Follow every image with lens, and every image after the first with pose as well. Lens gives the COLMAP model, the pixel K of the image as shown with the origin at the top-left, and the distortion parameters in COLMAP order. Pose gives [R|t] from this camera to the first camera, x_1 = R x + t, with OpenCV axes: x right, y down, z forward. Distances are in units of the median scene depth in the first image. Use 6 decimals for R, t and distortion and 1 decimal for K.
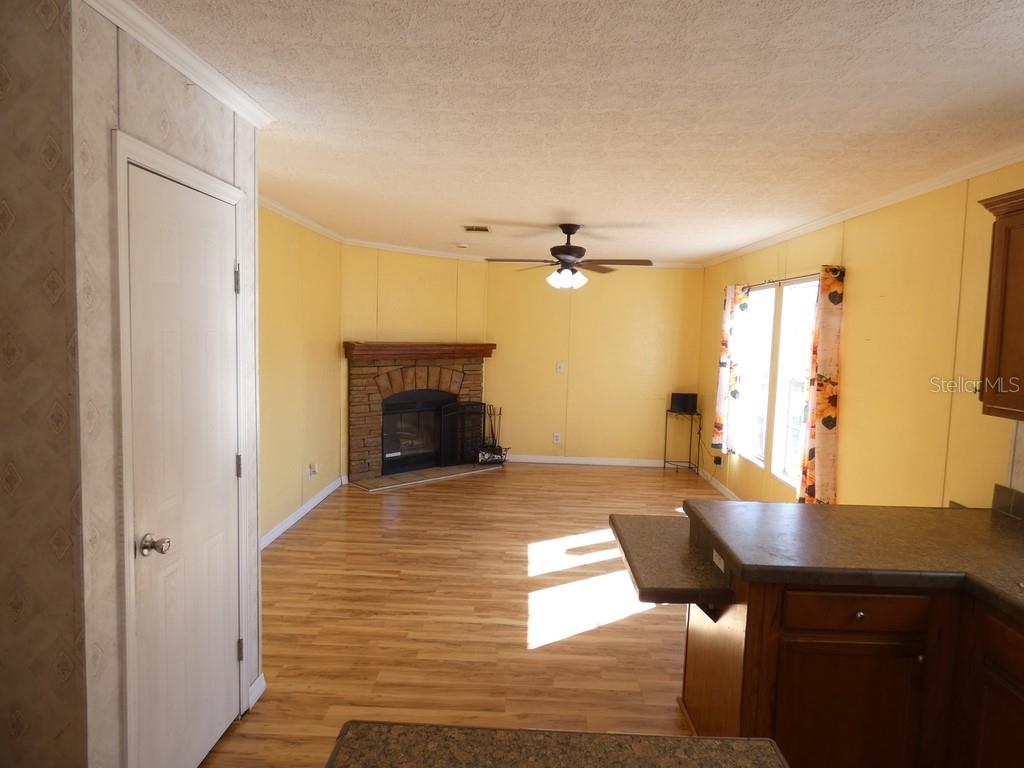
lens RADIAL K [[614.2, 0, 519.5], [0, 614.2, 387.0], [0, 0, 1]] dist [-0.001045, 0.002617]
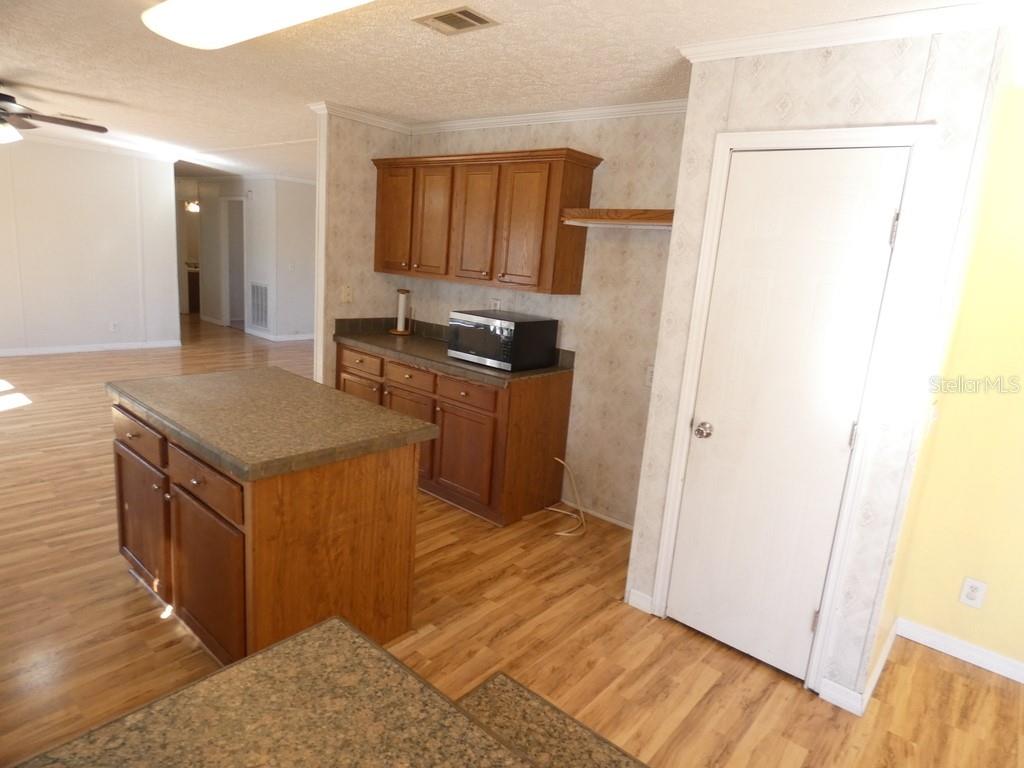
lens RADIAL K [[613.7, 0, 512.1], [0, 613.7, 378.3], [0, 0, 1]] dist [0.052781, 0.002227]
pose [[-0.636959, 0.079663, -0.766770, 0.278502], [-0.168569, 0.956183, 0.239373, -0.045625], [0.752242, 0.281725, -0.595620, 0.557682]]
